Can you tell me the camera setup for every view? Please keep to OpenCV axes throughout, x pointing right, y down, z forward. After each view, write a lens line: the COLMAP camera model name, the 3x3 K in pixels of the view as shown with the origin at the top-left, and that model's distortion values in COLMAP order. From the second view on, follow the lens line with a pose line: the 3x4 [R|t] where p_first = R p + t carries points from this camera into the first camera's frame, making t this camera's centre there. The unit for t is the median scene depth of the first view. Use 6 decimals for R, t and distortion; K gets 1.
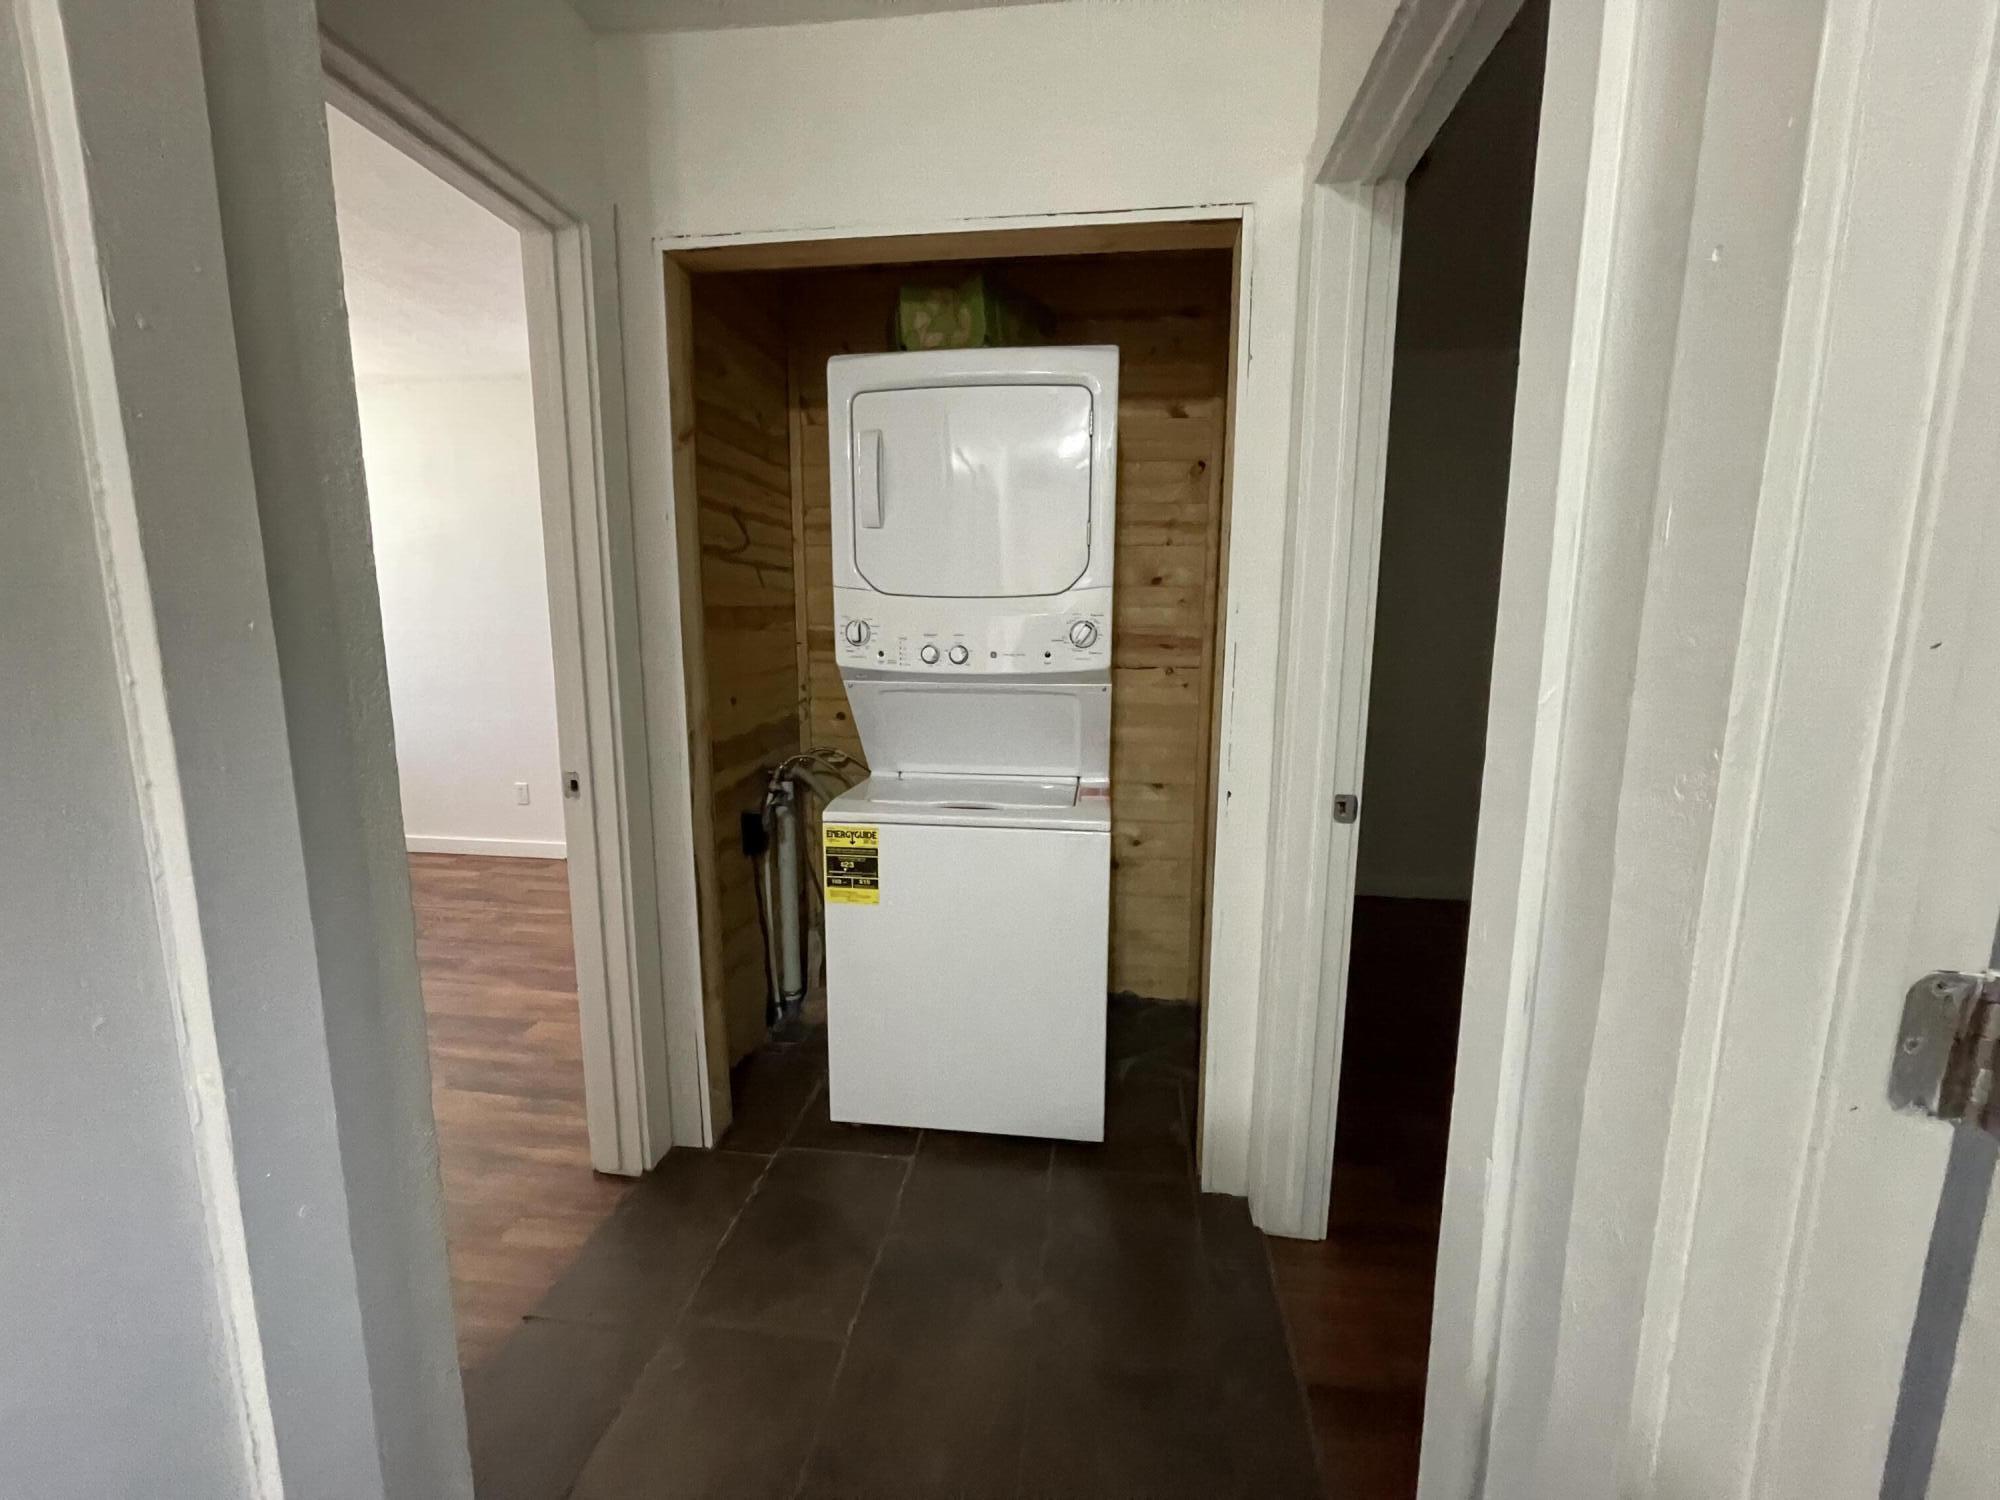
lens RADIAL K [[800.1, 0, 1007.3], [0, 800.1, 751.7], [0, 0, 1]] dist [-0.000656, 0.000223]
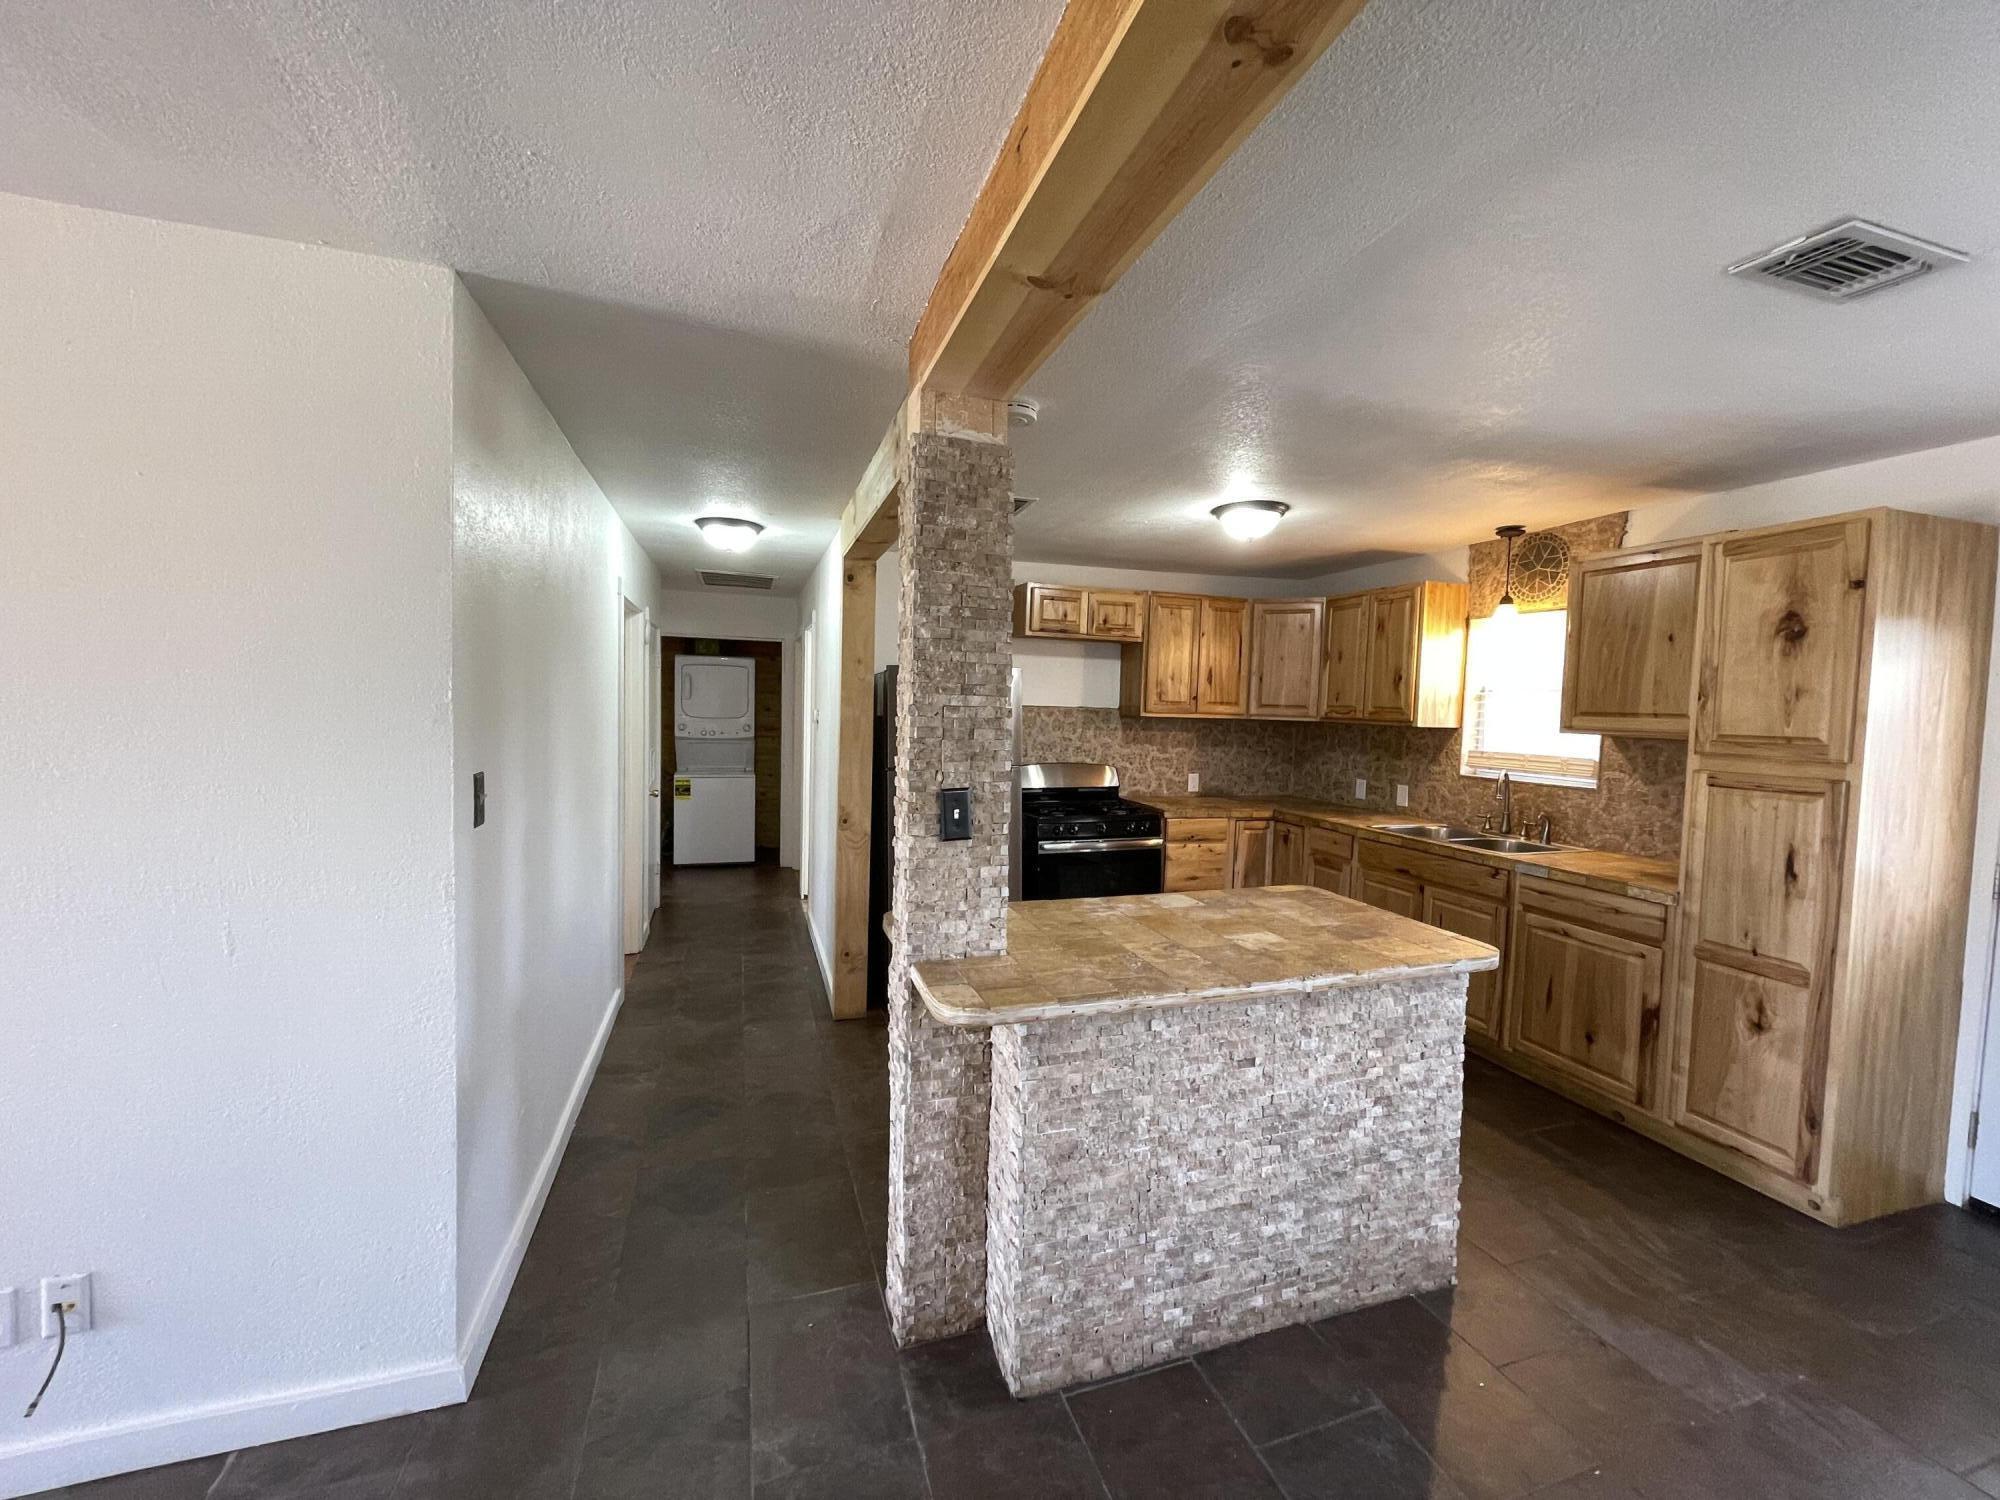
lens RADIAL K [[800.1, 0, 1007.3], [0, 800.1, 751.7], [0, 0, 1]] dist [-0.000656, 0.000223]
pose [[0.905890, -0.007856, 0.423440, -0.400145], [0.043999, 0.996163, -0.075649, 0.315116], [-0.421221, 0.087161, 0.902760, -2.997948]]
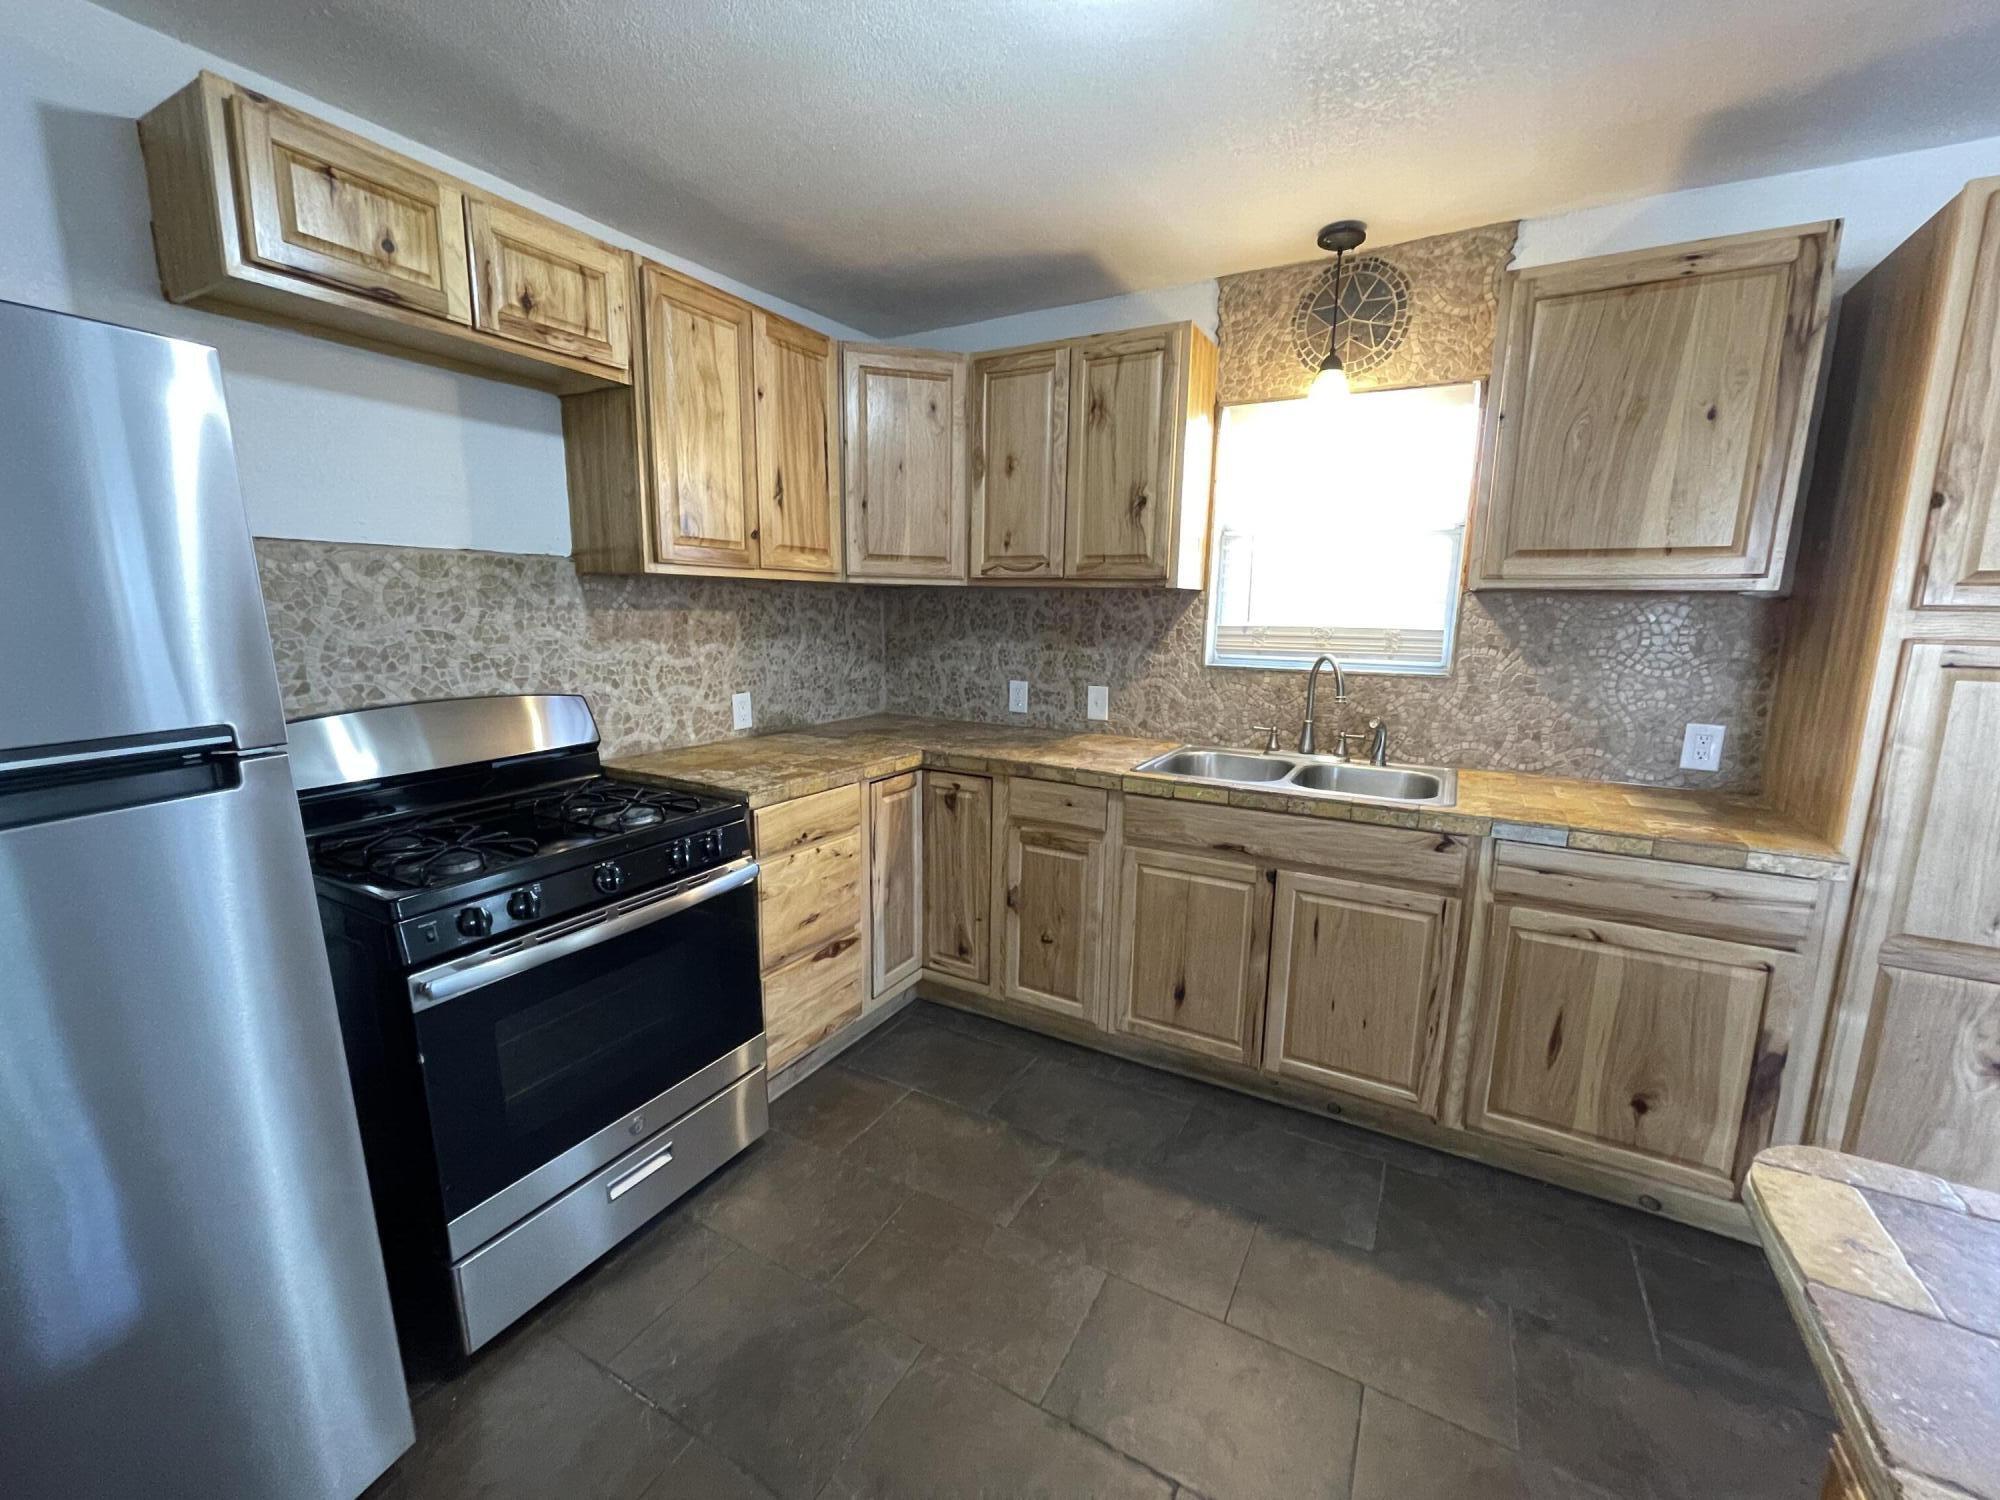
lens RADIAL K [[810.2, 0, 1004.6], [0, 810.2, 747.0], [0, 0, 1]] dist [0.000259, 0.000074]
pose [[0.382087, -0.163970, 0.909463, 0.216320], [0.129693, 0.983908, 0.122905, 0.187878], [-0.914981, 0.070990, 0.397204, -1.756719]]
